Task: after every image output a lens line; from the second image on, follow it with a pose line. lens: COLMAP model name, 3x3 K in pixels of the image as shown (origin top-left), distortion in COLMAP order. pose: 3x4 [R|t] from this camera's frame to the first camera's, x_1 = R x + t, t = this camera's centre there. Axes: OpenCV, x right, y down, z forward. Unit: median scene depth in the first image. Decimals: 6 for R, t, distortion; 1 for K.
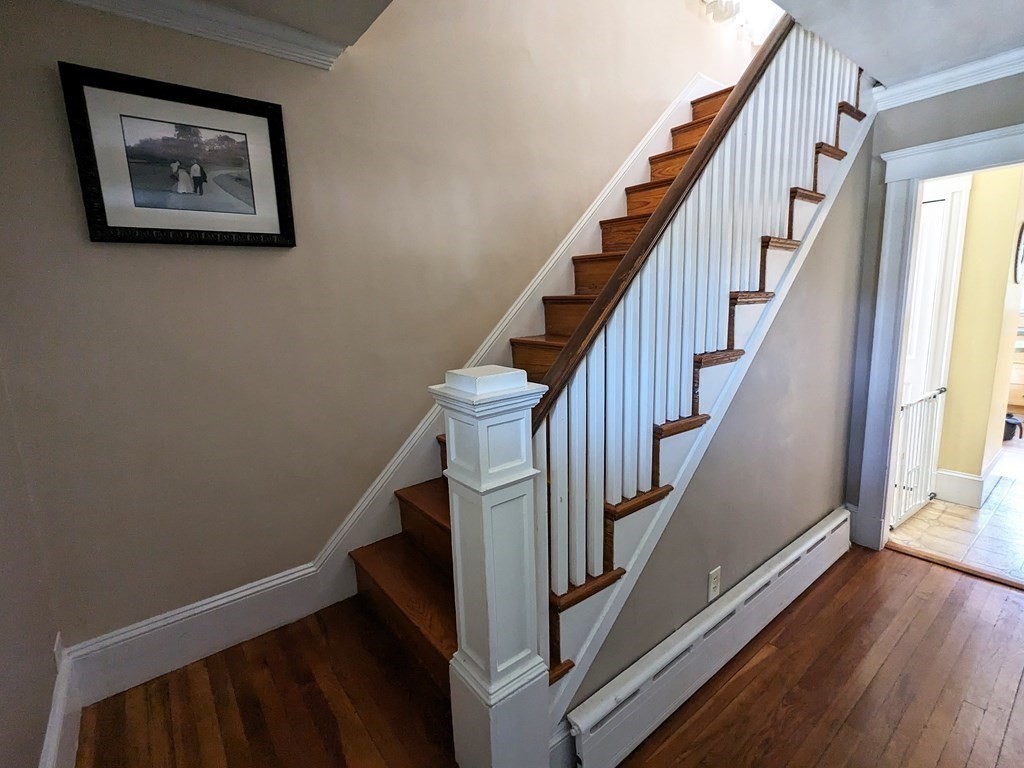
lens RADIAL K [[484.0, 0, 512.5], [0, 484.0, 377.7], [0, 0, 1]] dist [0.000746, 0.000508]
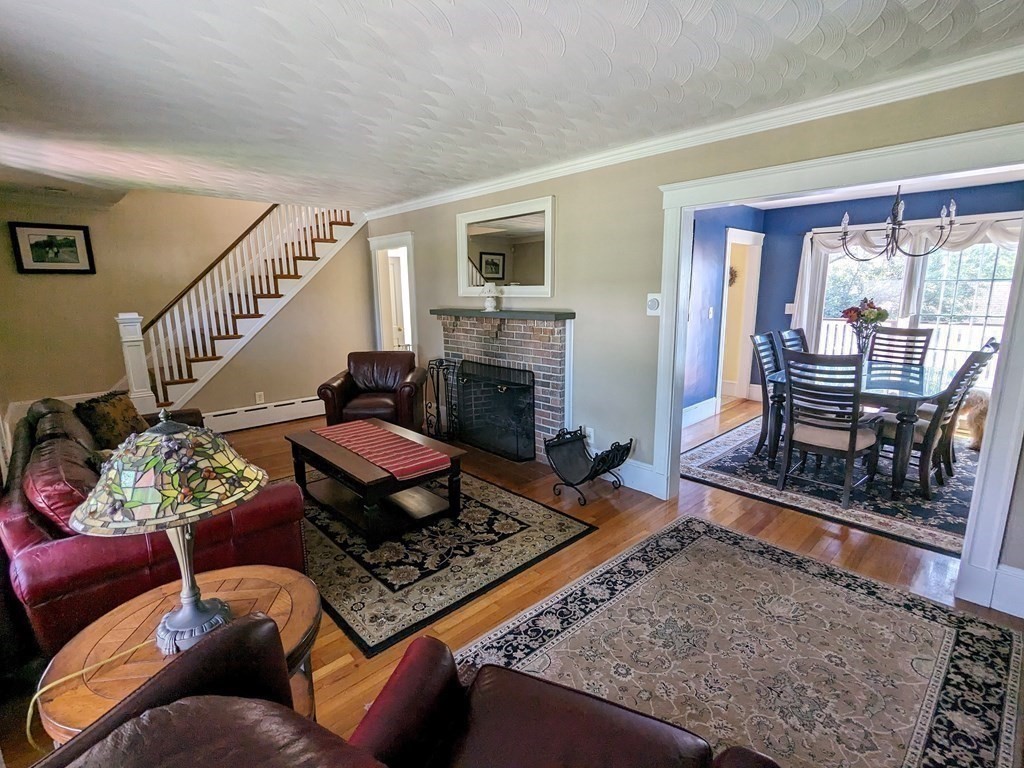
lens RADIAL K [[484.0, 0, 509.9], [0, 484.0, 385.8], [0, 0, 1]] dist [0.000746, 0.000508]
pose [[0.995497, 0.003282, 0.094739, 1.890514], [-0.005315, 0.999761, 0.021222, 0.342810], [-0.094647, -0.021630, 0.995276, -2.300605]]
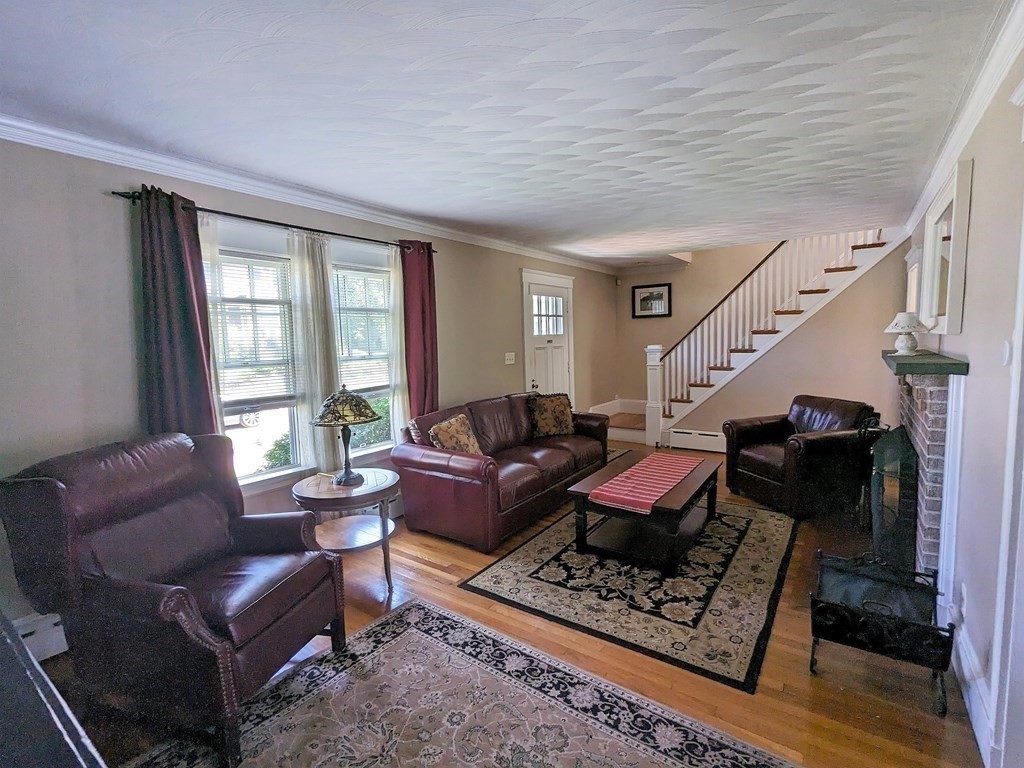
lens RADIAL K [[484.0, 0, 510.9], [0, 484.0, 383.0], [0, 0, 1]] dist [0.000746, 0.000508]
pose [[0.291775, 0.118334, -0.949139, 3.294238], [-0.151992, 0.985445, 0.076137, 0.171493], [0.944334, 0.122047, 0.305514, -1.501179]]
